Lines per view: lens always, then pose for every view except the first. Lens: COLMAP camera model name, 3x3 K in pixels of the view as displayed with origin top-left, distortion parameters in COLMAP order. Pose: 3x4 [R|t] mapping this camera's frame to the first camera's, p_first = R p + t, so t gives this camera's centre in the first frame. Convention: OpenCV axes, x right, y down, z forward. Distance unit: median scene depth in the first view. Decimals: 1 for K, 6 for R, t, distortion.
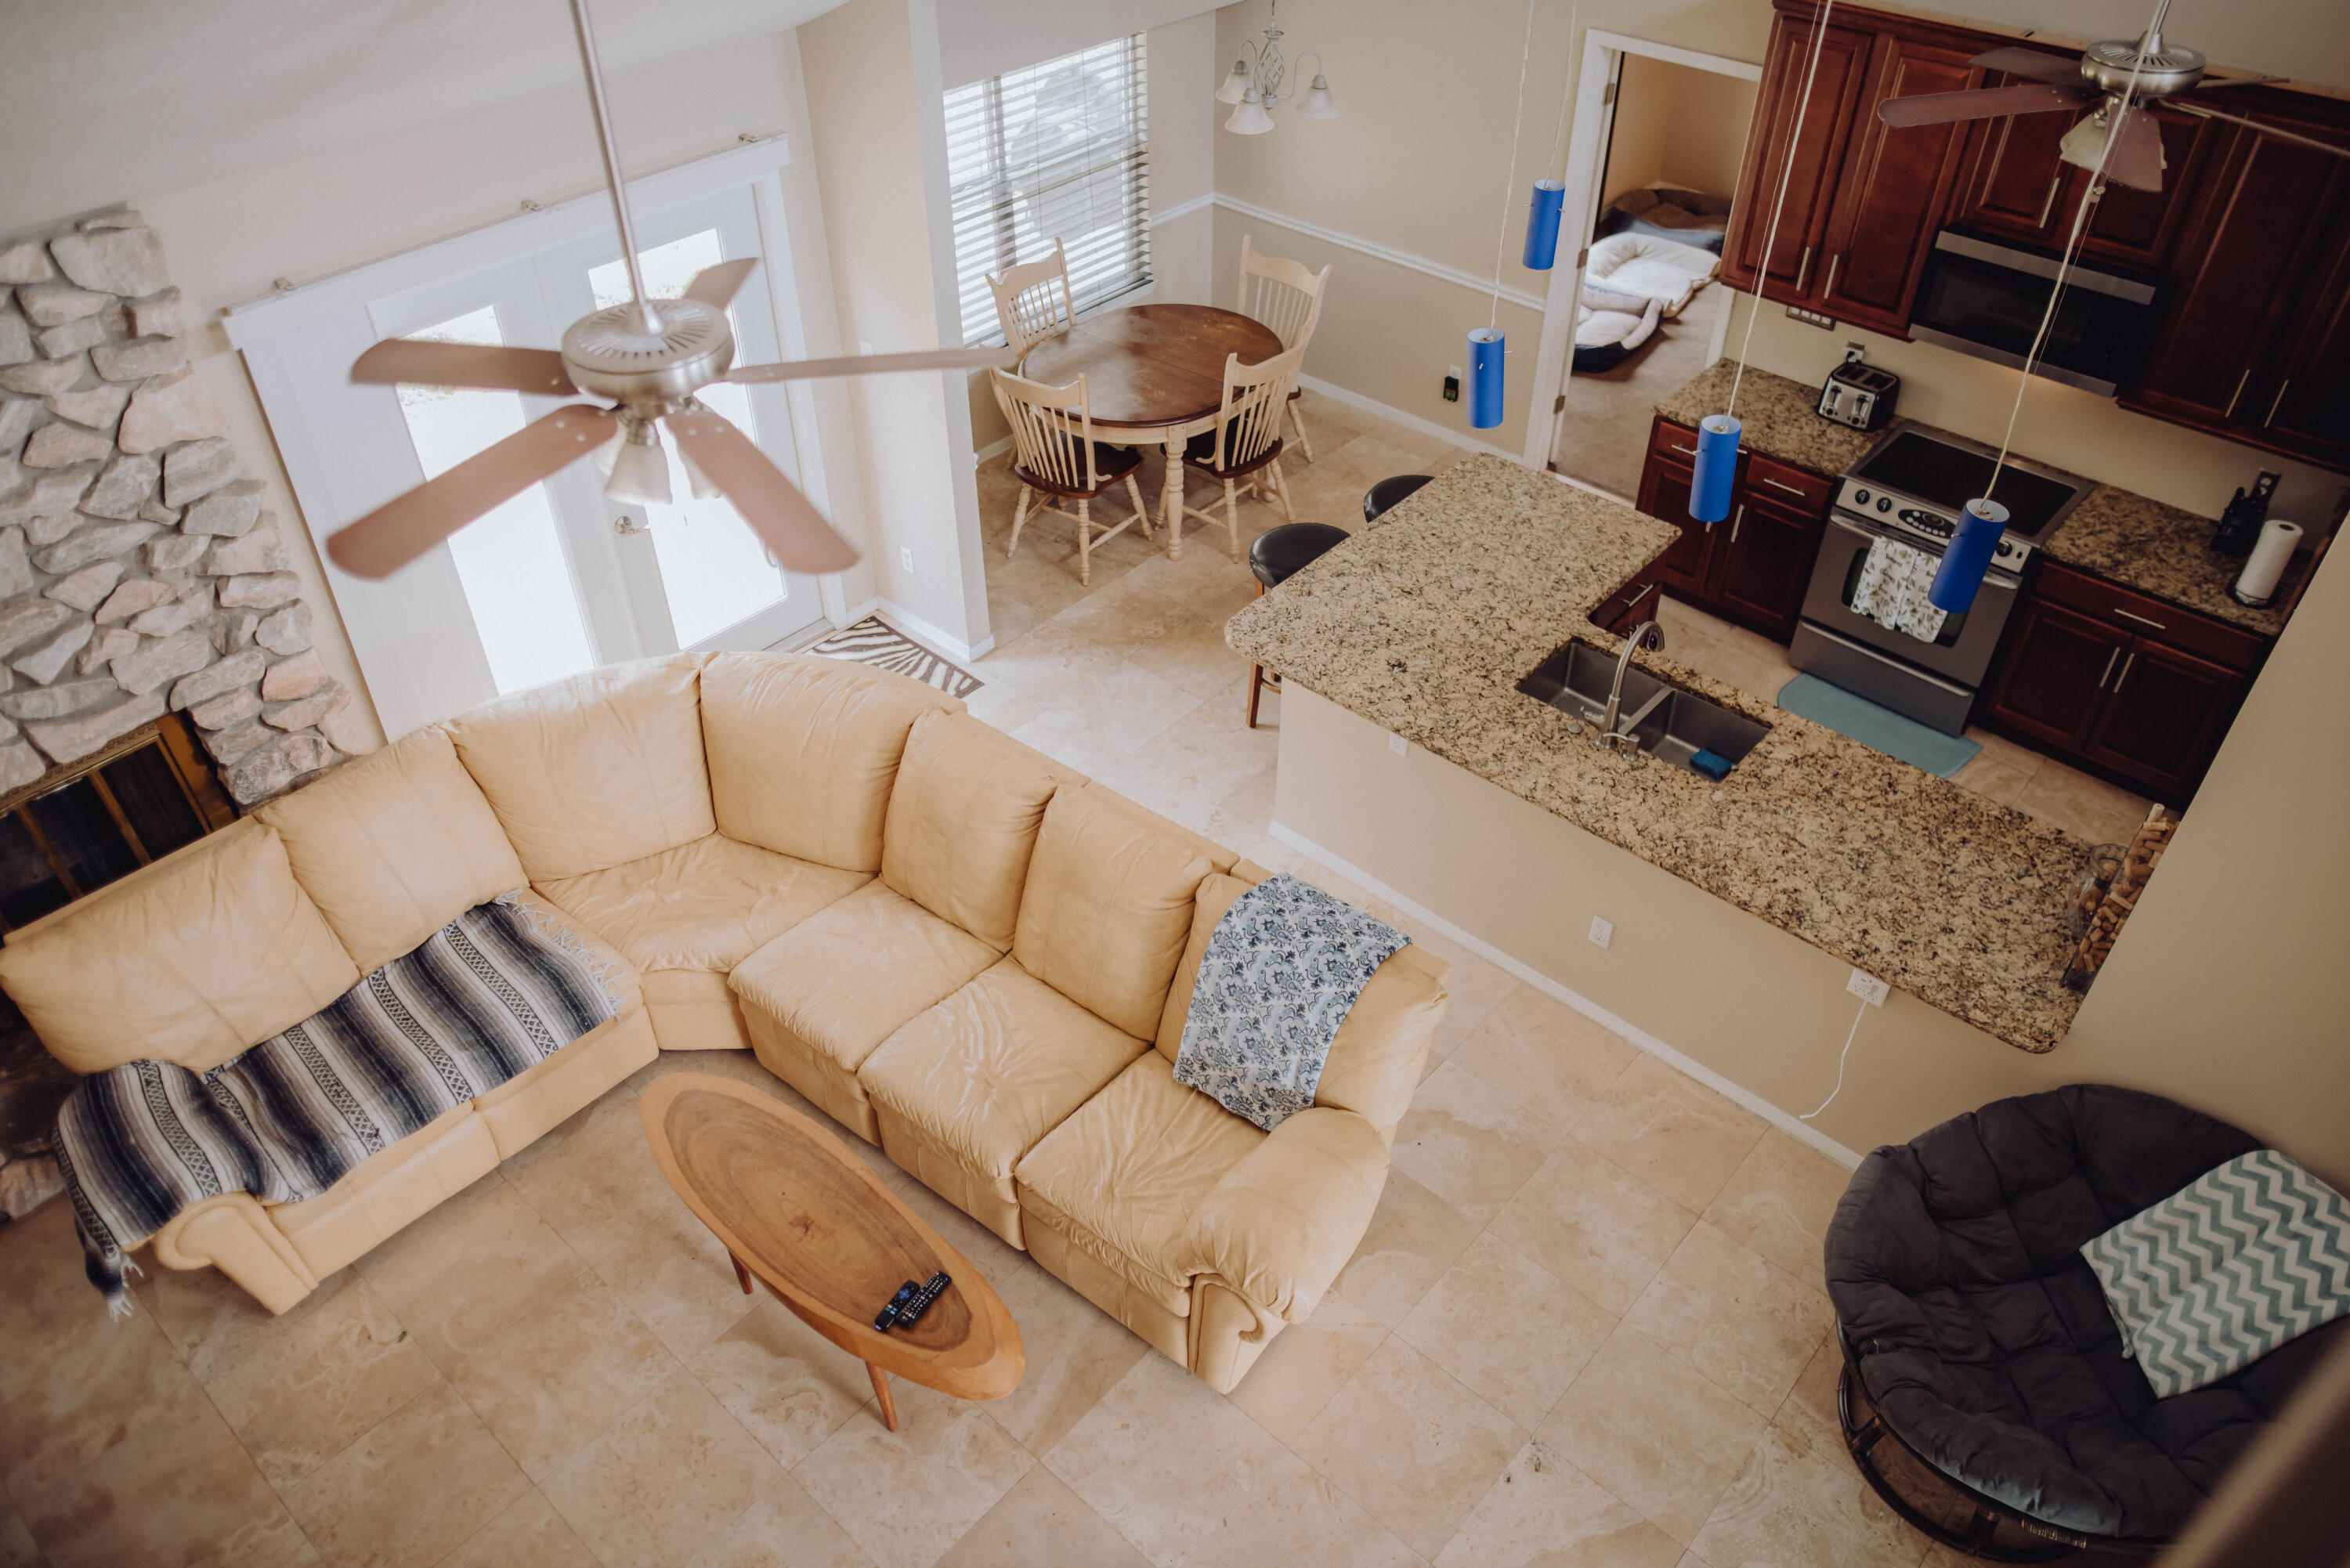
lens RADIAL K [[1623.1, 0, 1175.0], [0, 1623.1, 784.0], [0, 0, 1]] dist [-0.042964, 0.066475]
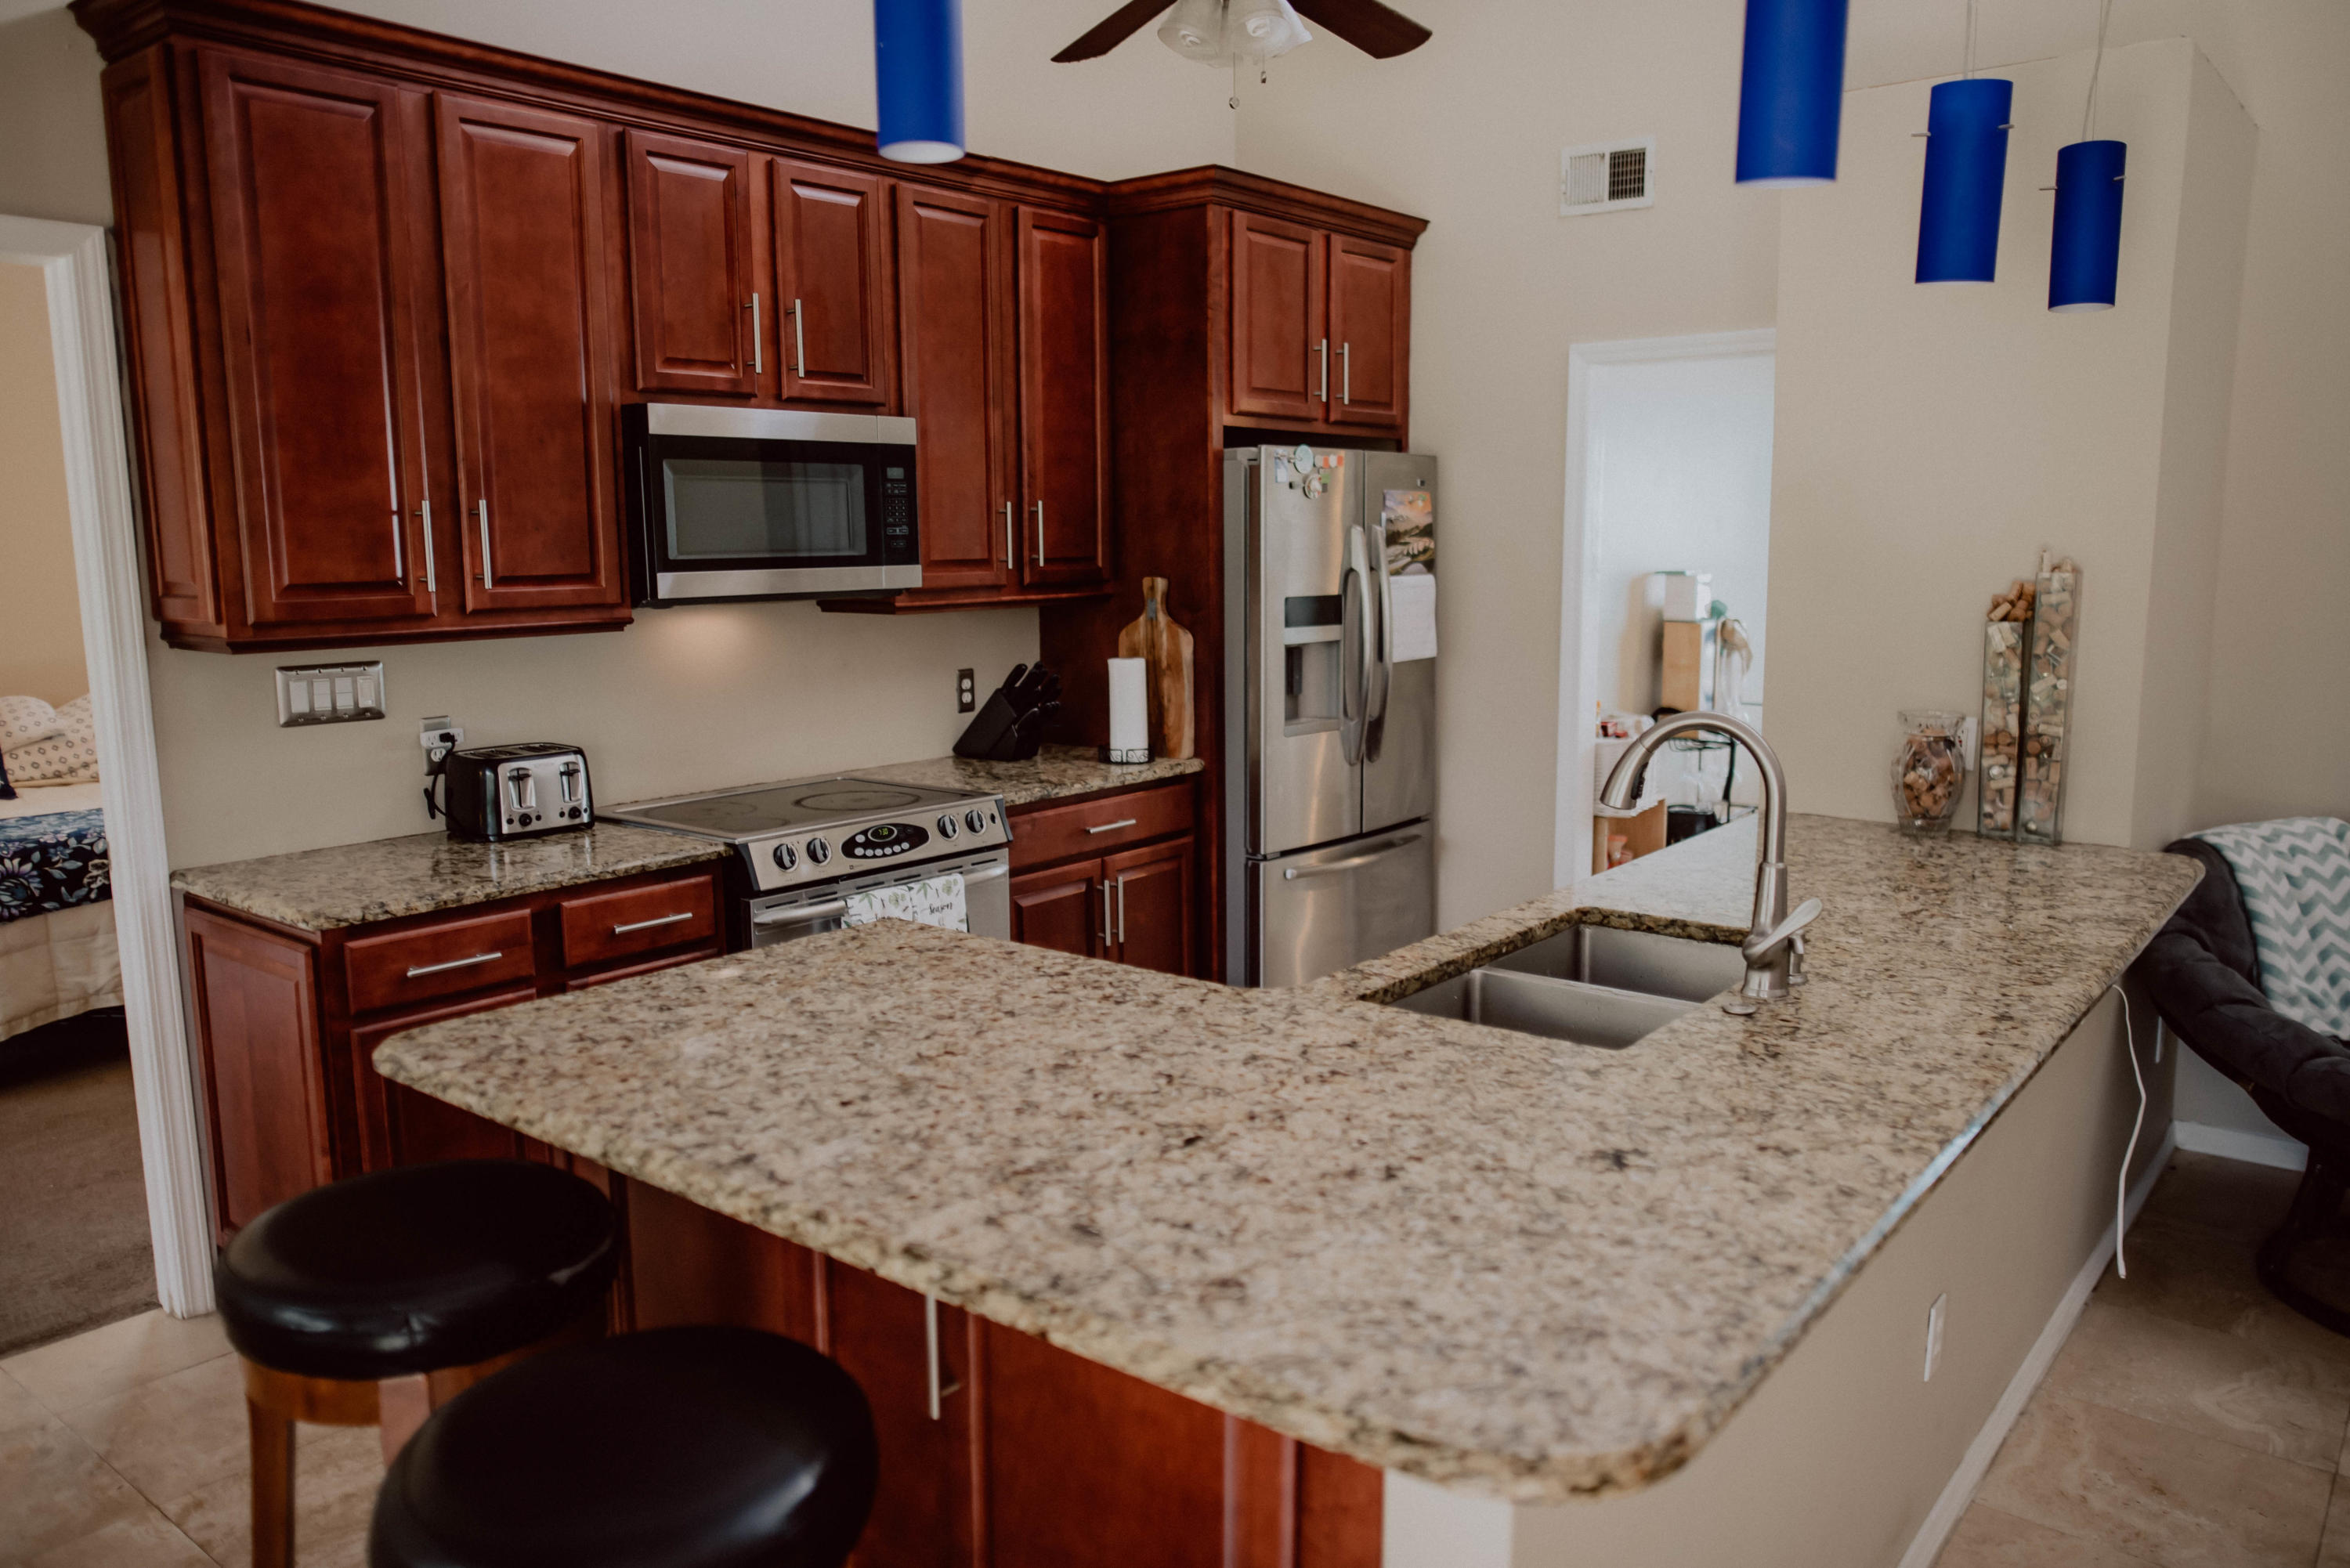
lens RADIAL K [[1751.8, 0, 1206.1], [0, 1751.8, 775.8], [0, 0, 1]] dist [-0.005076, -0.002579]
pose [[-0.075767, -0.152030, 0.985468, -0.242318], [0.641786, 0.748949, 0.164885, -0.298771], [-0.763132, 0.644952, 0.040825, 1.241137]]
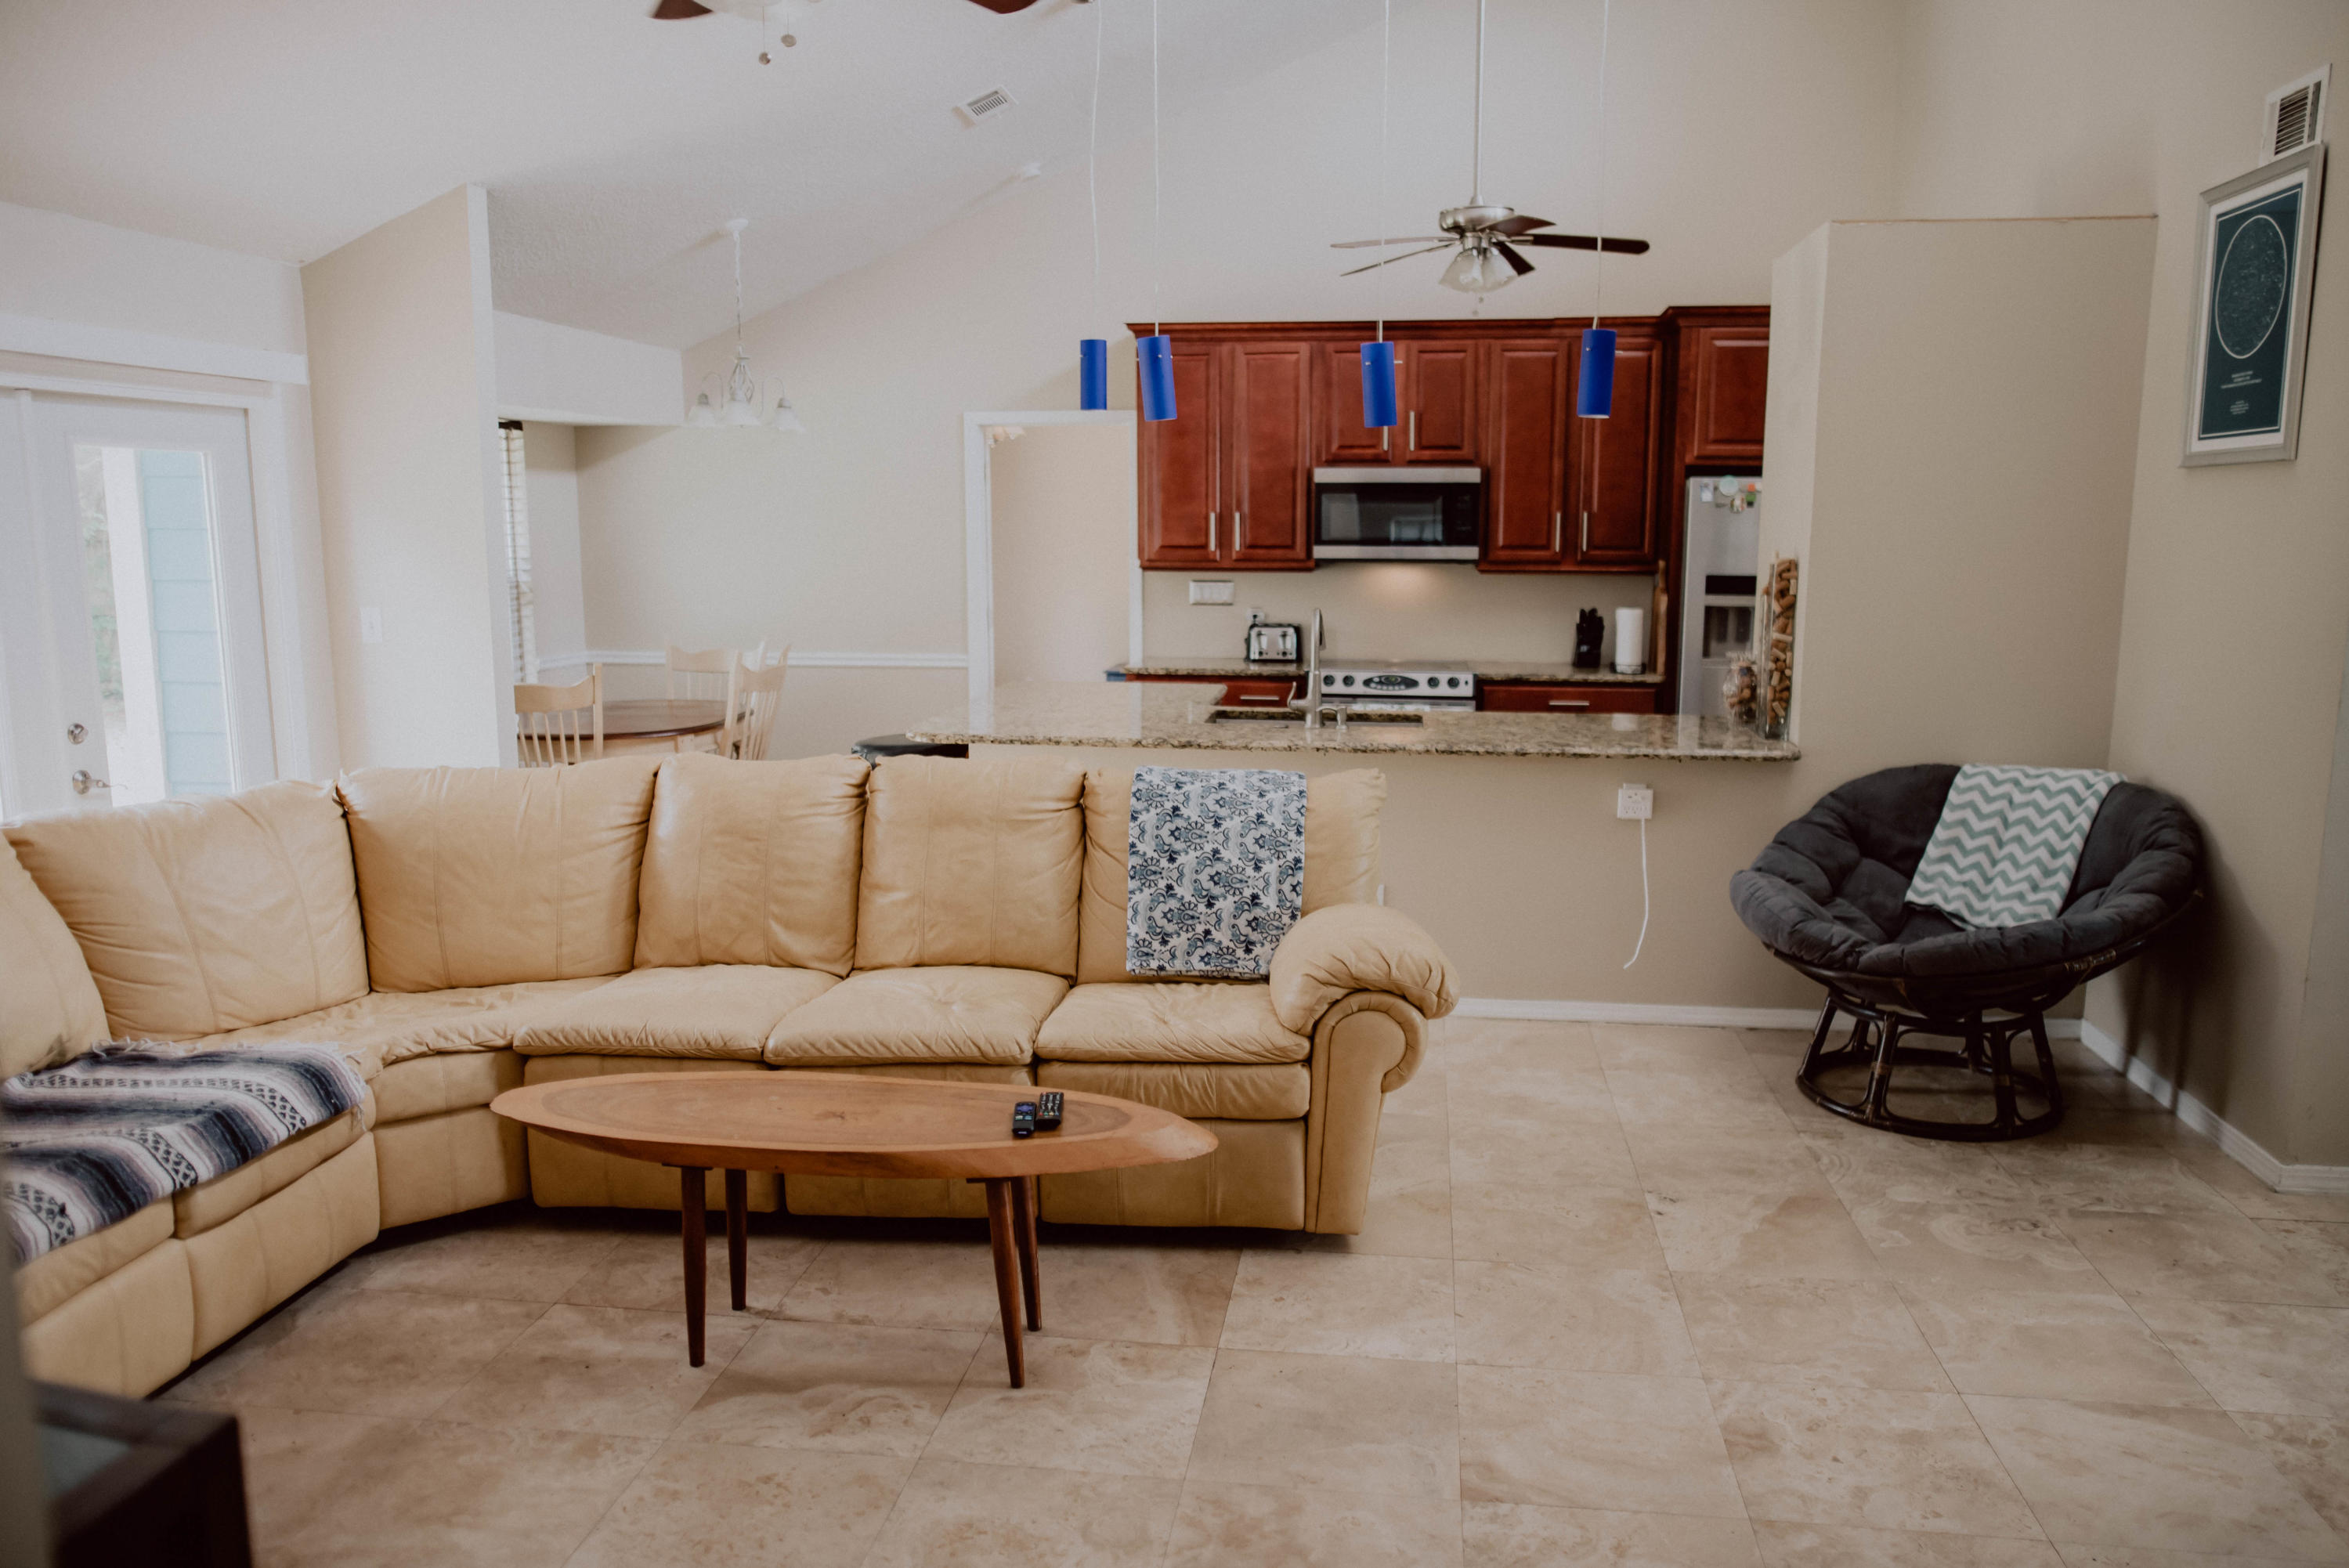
lens RADIAL K [[1679.8, 0, 1174.5], [0, 1679.8, 784.0], [0, 0, 1]] dist [-0.001470, 0.000720]
pose [[0.833339, -0.088584, 0.545619, -0.490142], [0.356969, 0.839891, -0.408847, 0.499177], [-0.422043, 0.535477, 0.731536, 0.292501]]
